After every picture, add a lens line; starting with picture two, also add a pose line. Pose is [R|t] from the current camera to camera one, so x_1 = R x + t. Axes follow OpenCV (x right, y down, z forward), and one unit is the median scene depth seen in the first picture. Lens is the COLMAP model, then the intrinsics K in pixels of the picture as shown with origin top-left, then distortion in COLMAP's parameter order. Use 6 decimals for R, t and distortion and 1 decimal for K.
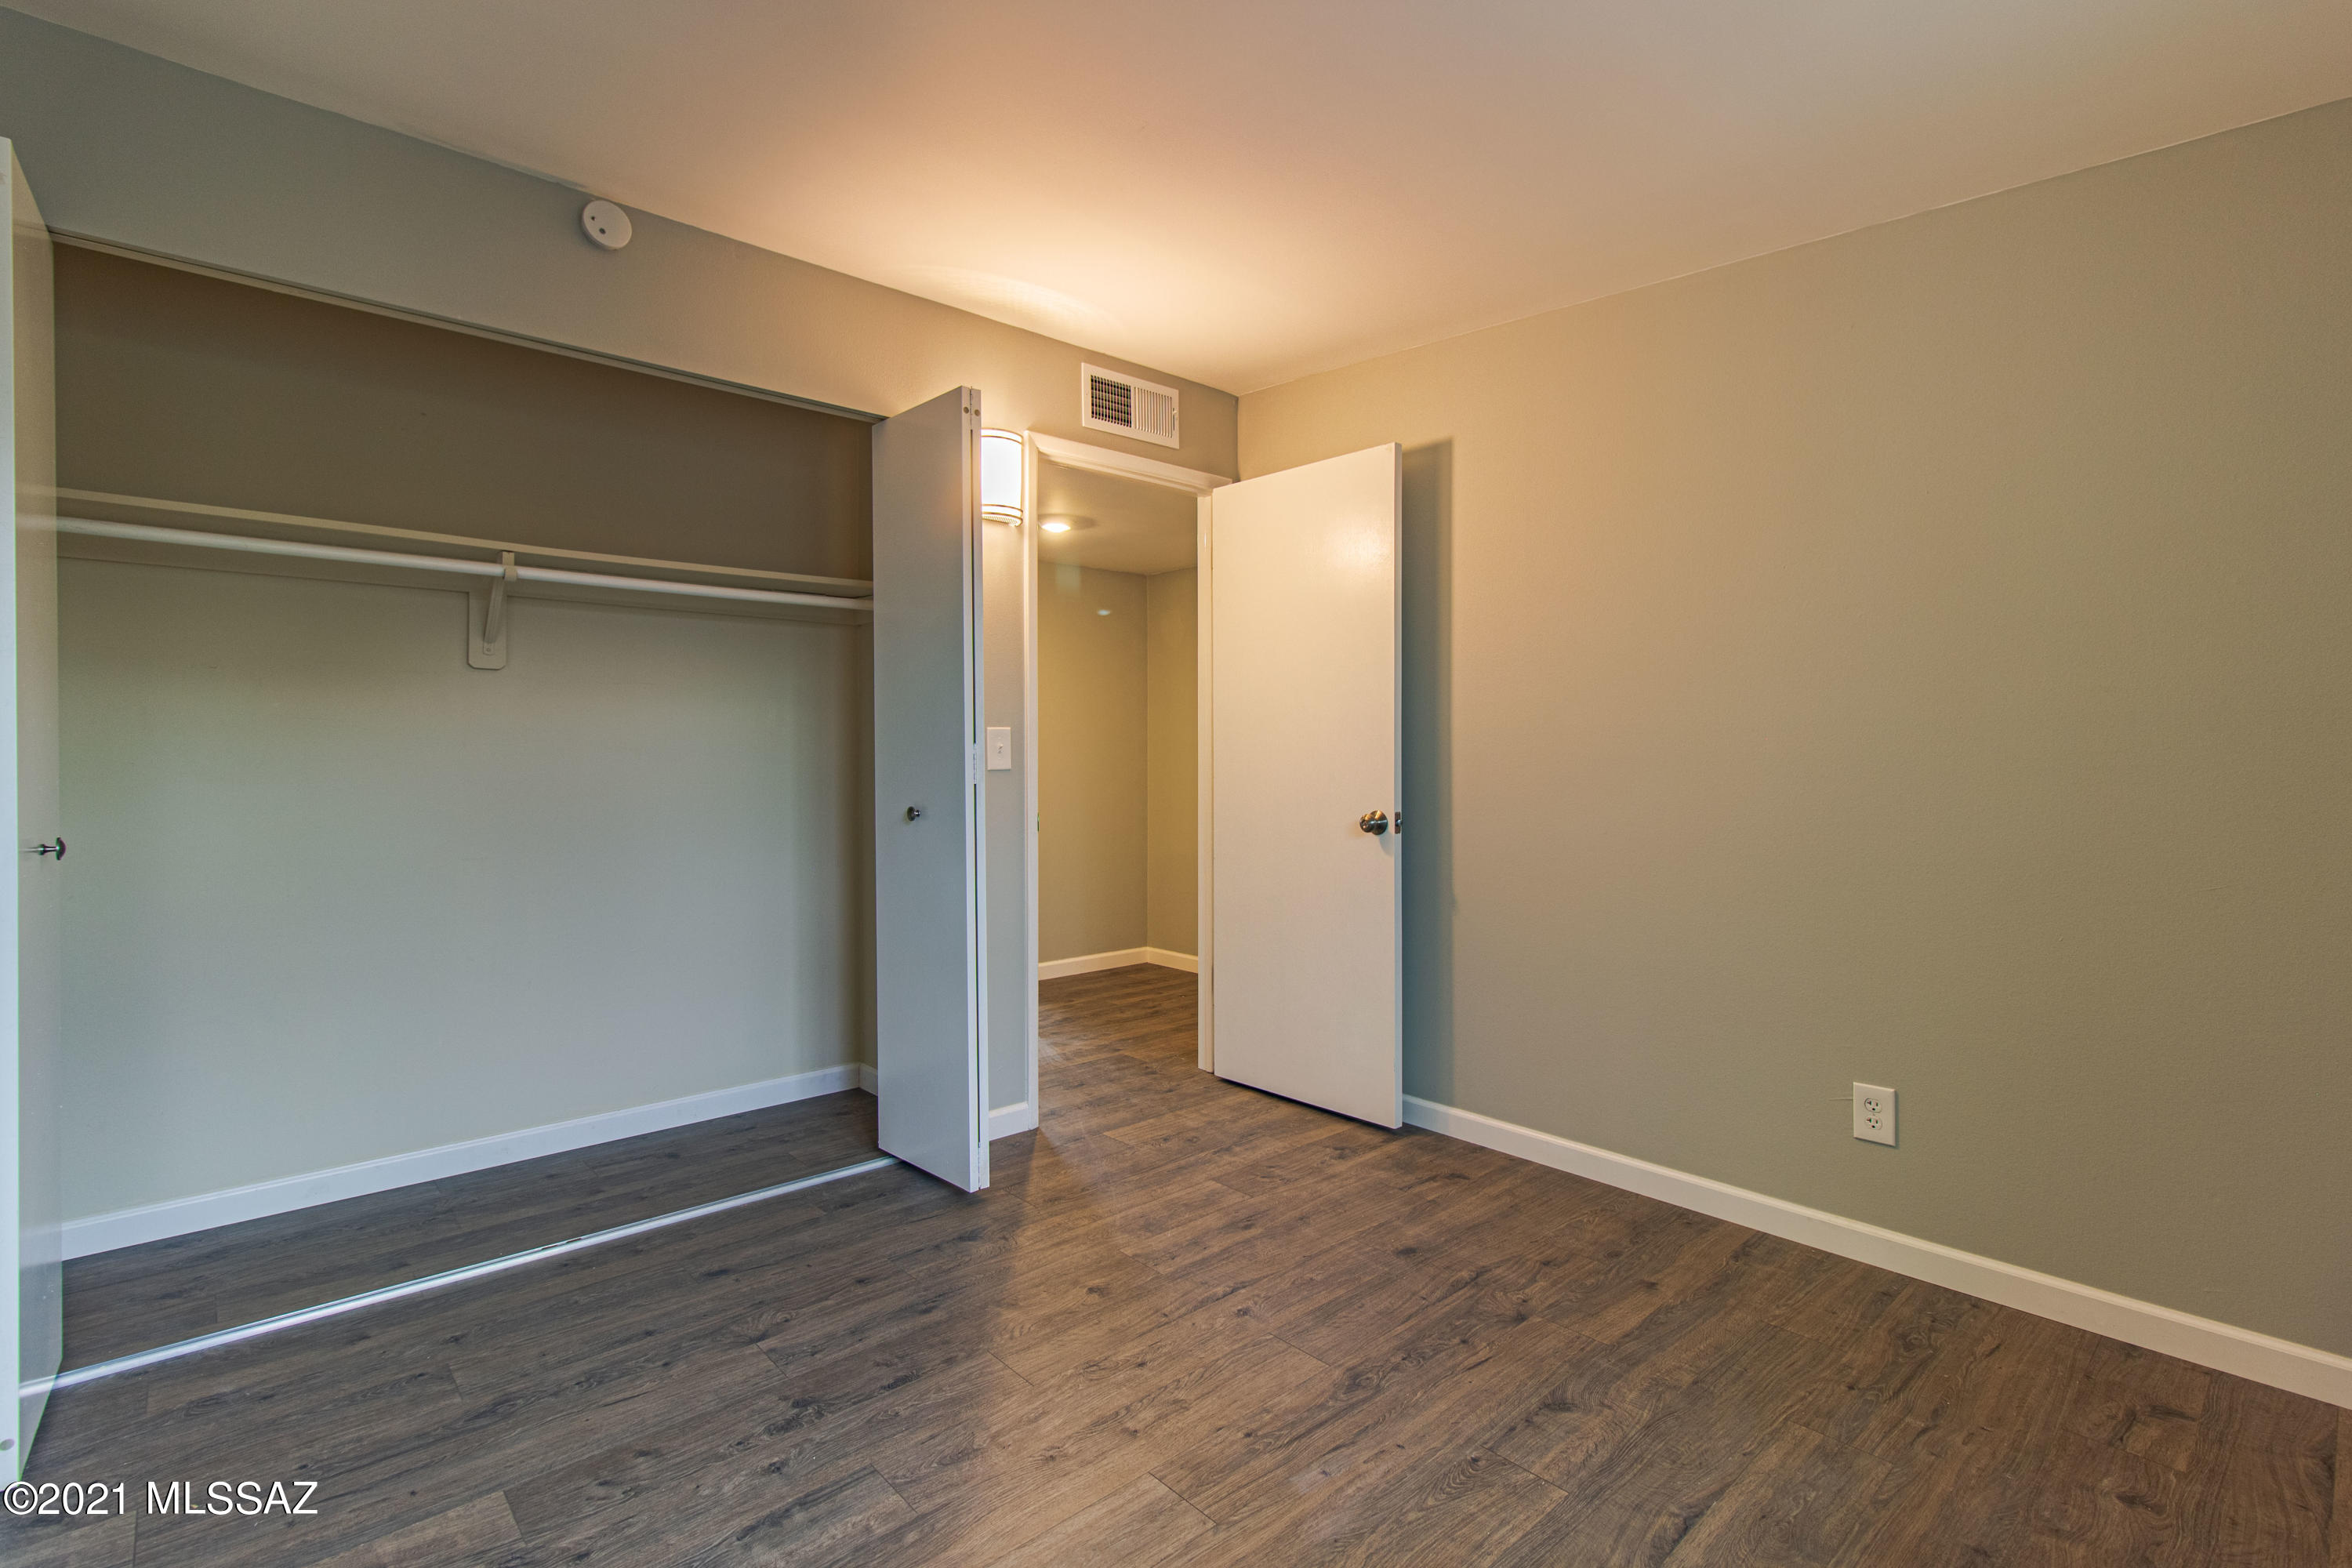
lens RADIAL K [[1101.2, 0, 1135.1], [0, 1101.2, 763.7], [0, 0, 1]] dist [0.001087, -0.000084]
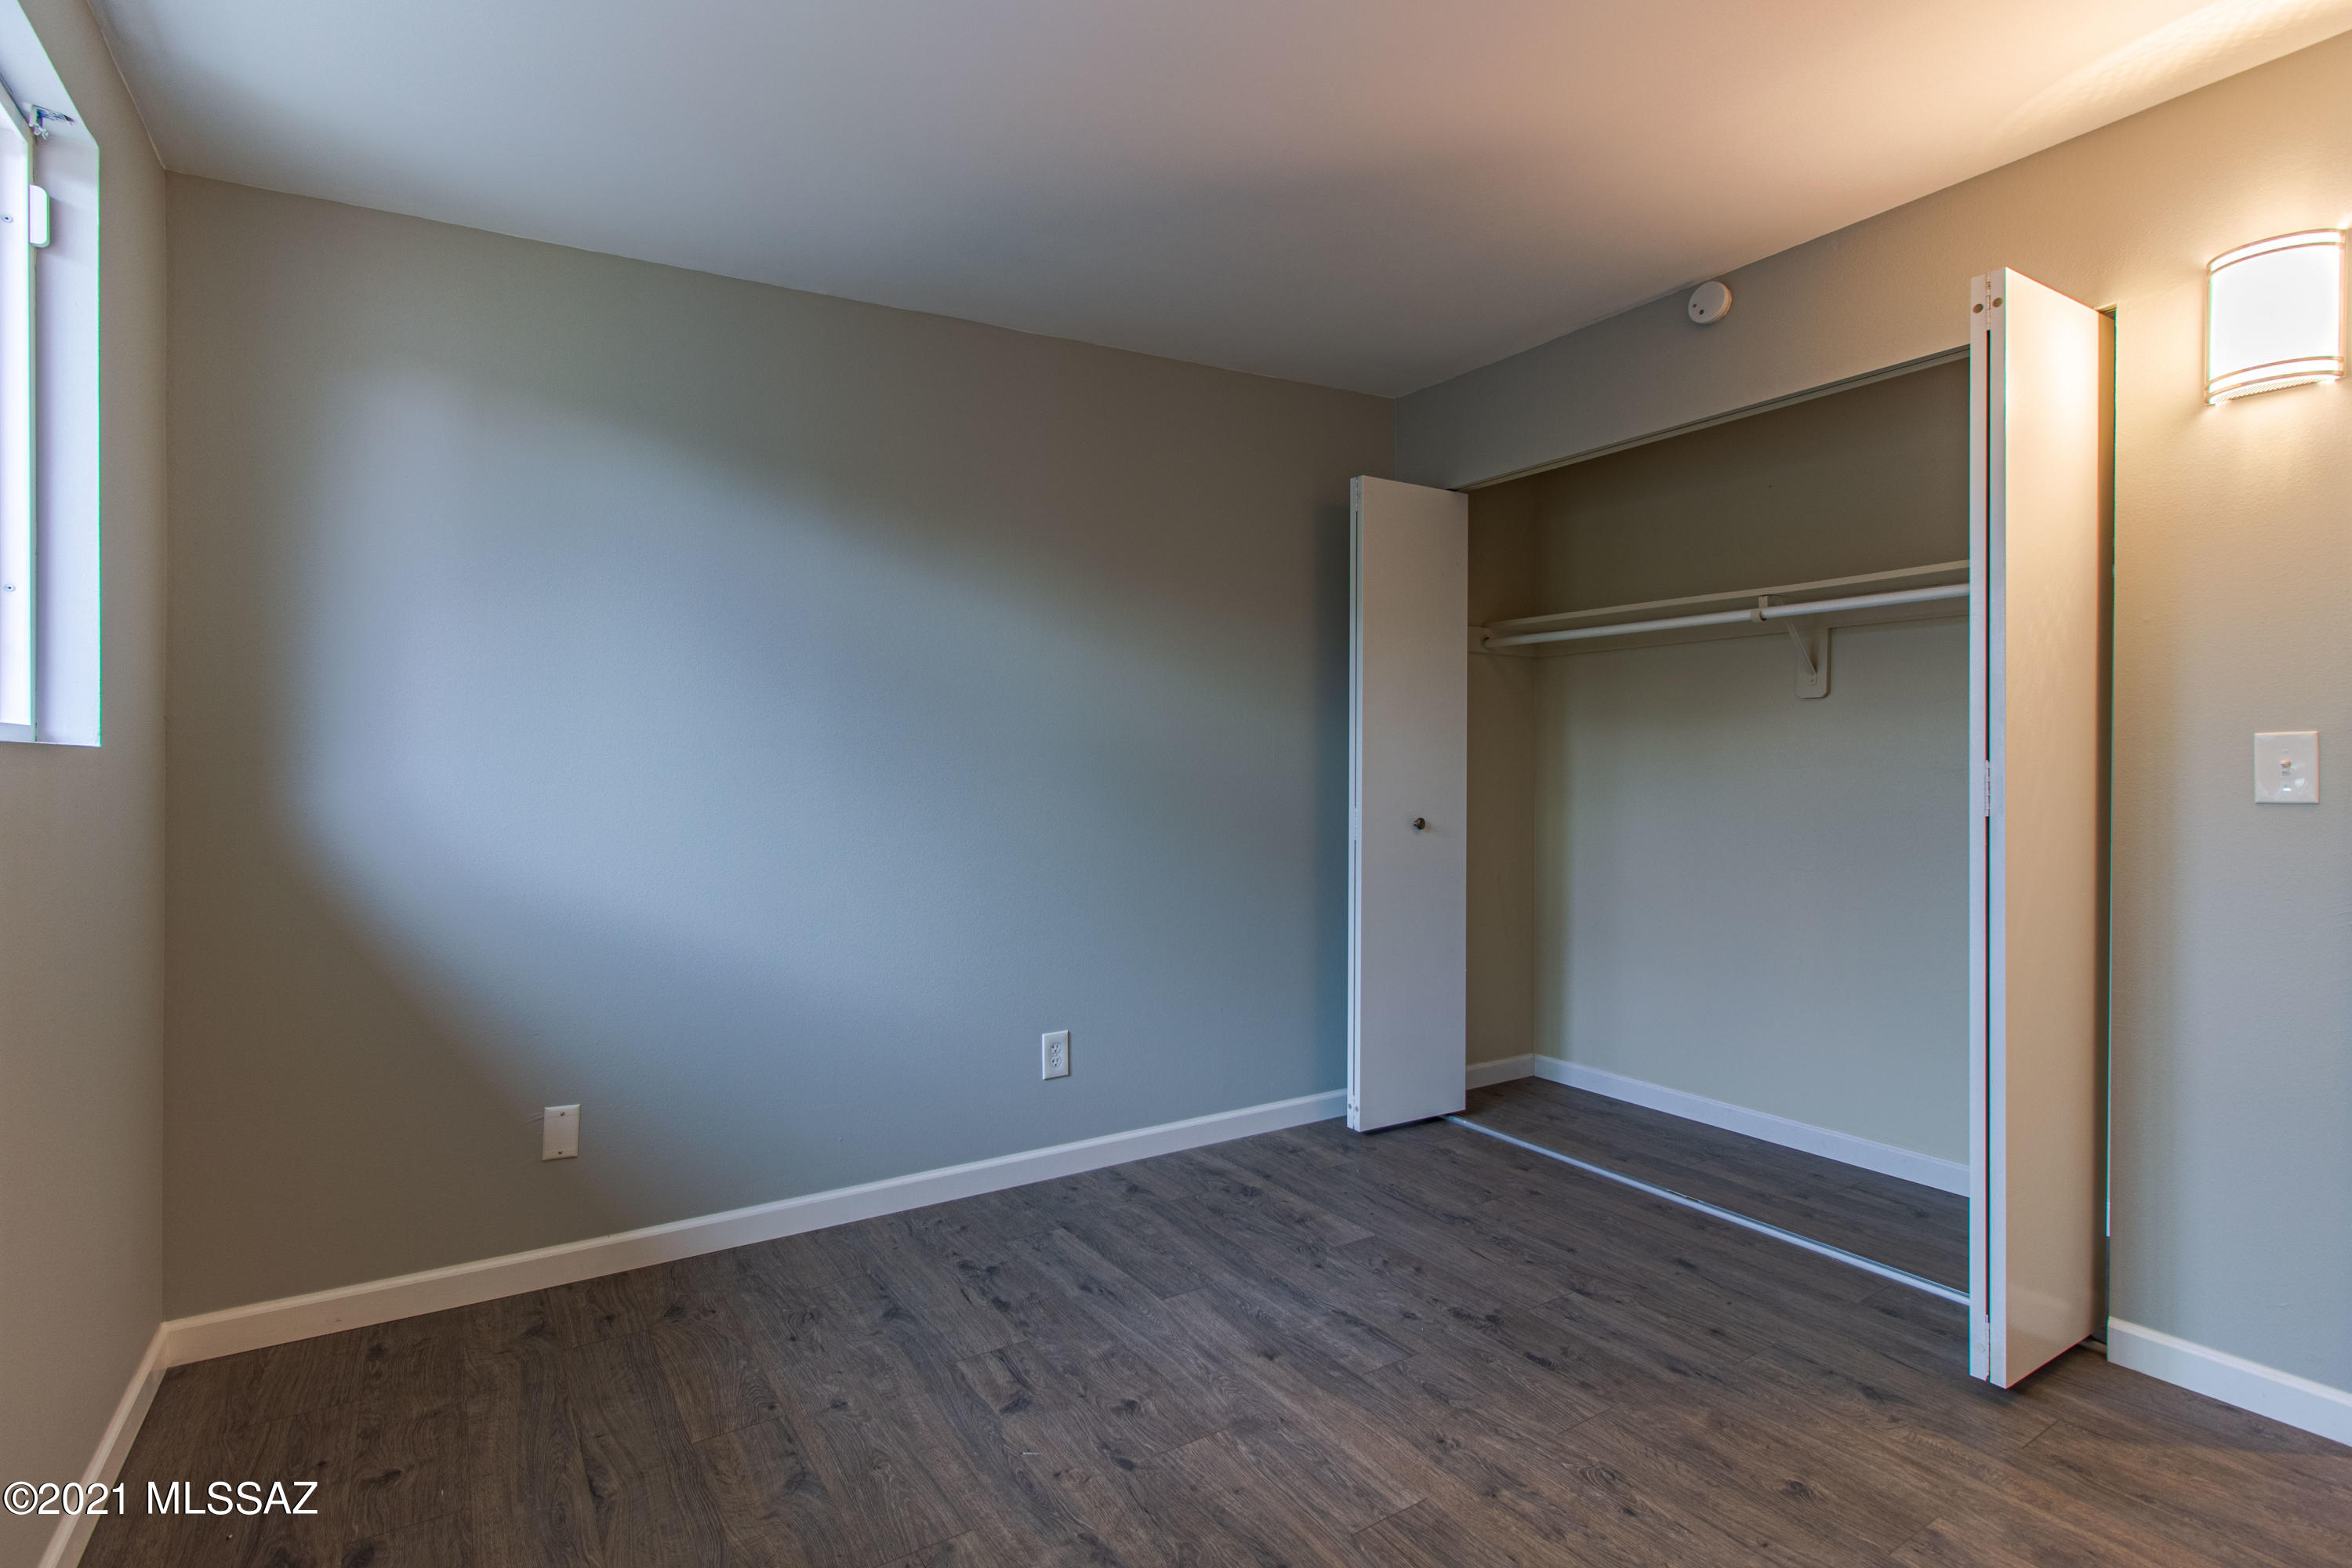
lens RADIAL K [[1101.2, 0, 1173.4], [0, 1101.2, 777.0], [0, 0, 1]] dist [0.001087, -0.000084]
pose [[-0.135018, 0.001870, -0.990841, 0.803377], [-0.014829, 0.999882, 0.003908, -0.003161], [0.990732, 0.015220, -0.134975, 0.706199]]
